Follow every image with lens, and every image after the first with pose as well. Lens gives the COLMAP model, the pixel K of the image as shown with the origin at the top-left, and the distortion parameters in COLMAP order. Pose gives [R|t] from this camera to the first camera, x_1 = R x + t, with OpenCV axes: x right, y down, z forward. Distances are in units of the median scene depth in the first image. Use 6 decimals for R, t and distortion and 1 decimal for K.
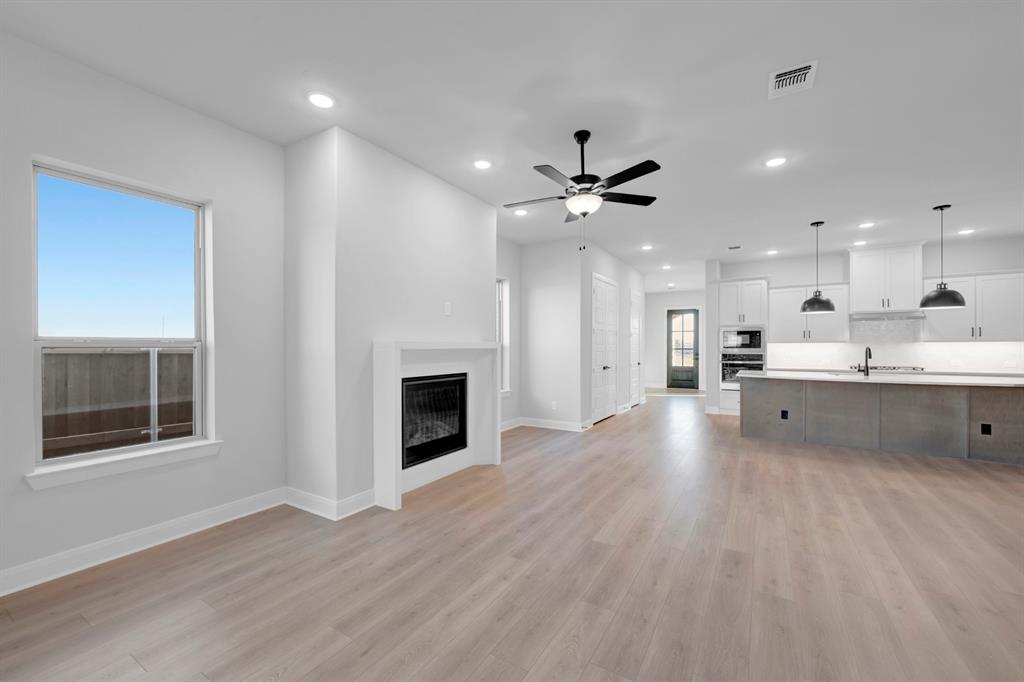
lens RADIAL K [[407.7, 0, 515.3], [0, 407.7, 346.9], [0, 0, 1]] dist [0.000459, 0.000079]
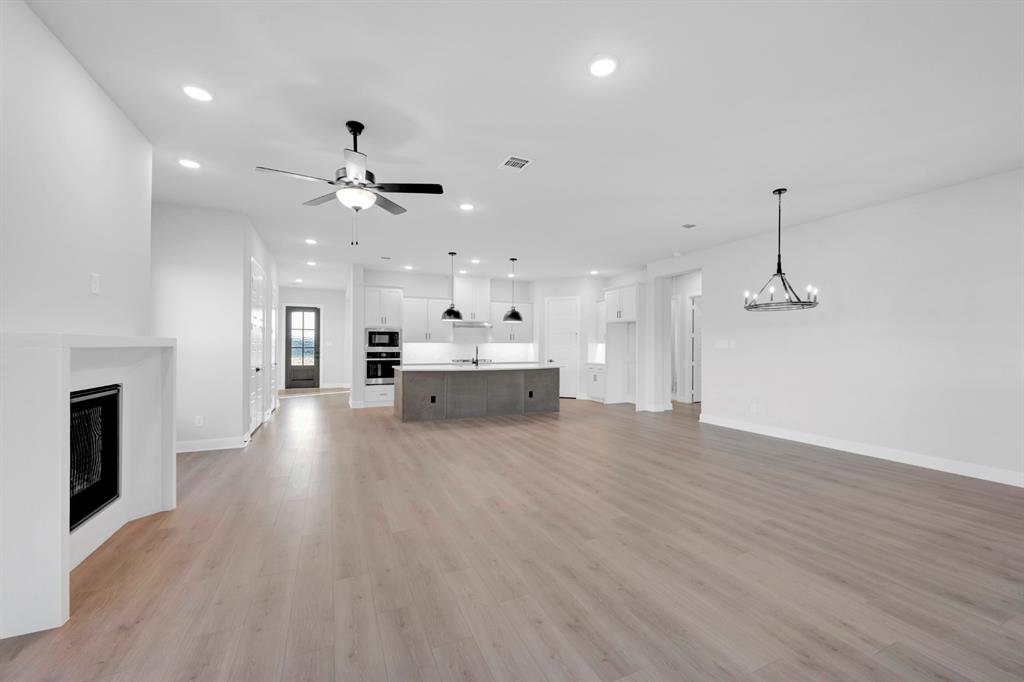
lens RADIAL K [[405.9, 0, 516.9], [0, 405.9, 345.2], [0, 0, 1]] dist [-0.000899, -0.000166]
pose [[0.557693, 0.004310, 0.830036, -0.245773], [-0.003656, 0.999990, -0.002736, 0.000536], [-0.830039, -0.001508, 0.557703, 0.083143]]
